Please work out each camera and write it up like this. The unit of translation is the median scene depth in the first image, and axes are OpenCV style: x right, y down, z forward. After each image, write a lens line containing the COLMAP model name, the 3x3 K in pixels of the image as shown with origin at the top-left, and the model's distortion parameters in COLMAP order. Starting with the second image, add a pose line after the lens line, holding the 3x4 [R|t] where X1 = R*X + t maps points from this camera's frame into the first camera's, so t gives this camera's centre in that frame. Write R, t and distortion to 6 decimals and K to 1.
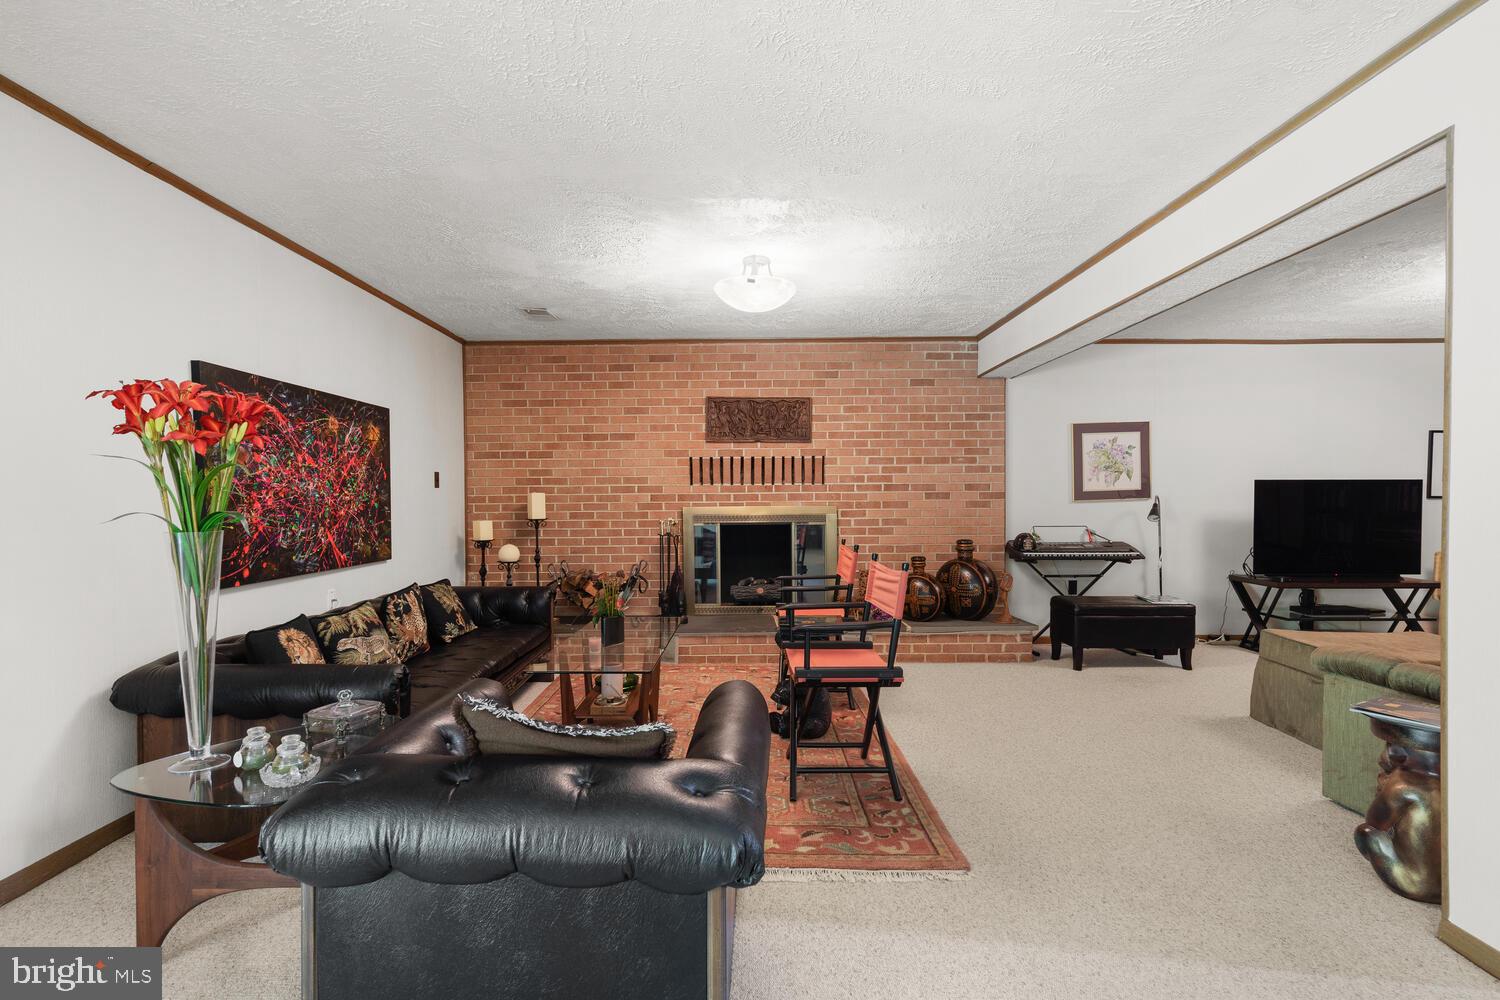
lens RADIAL K [[723.2, 0, 738.9], [0, 723.2, 510.2], [0, 0, 1]] dist [-0.000697, 0.000183]
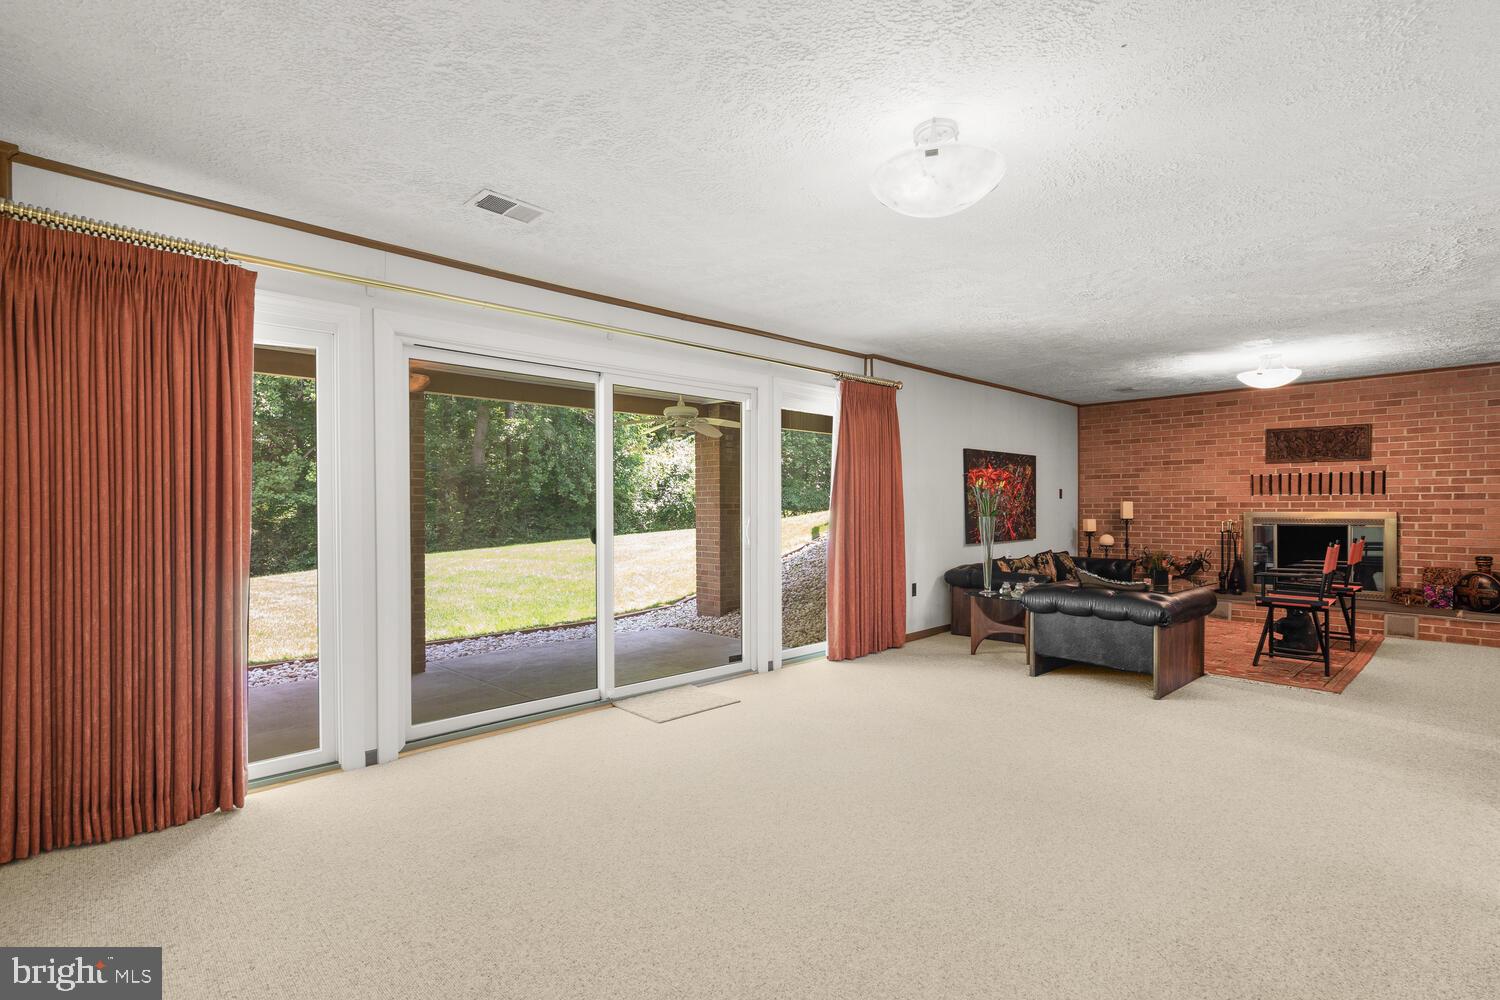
lens RADIAL K [[723.2, 0, 738.9], [0, 723.2, 510.2], [0, 0, 1]] dist [-0.000697, 0.000183]
pose [[0.697734, 0.007724, -0.716315, 0.231664], [-0.013092, 0.999912, -0.001971, 0.007645], [0.716237, 0.010753, 0.697774, -0.621761]]
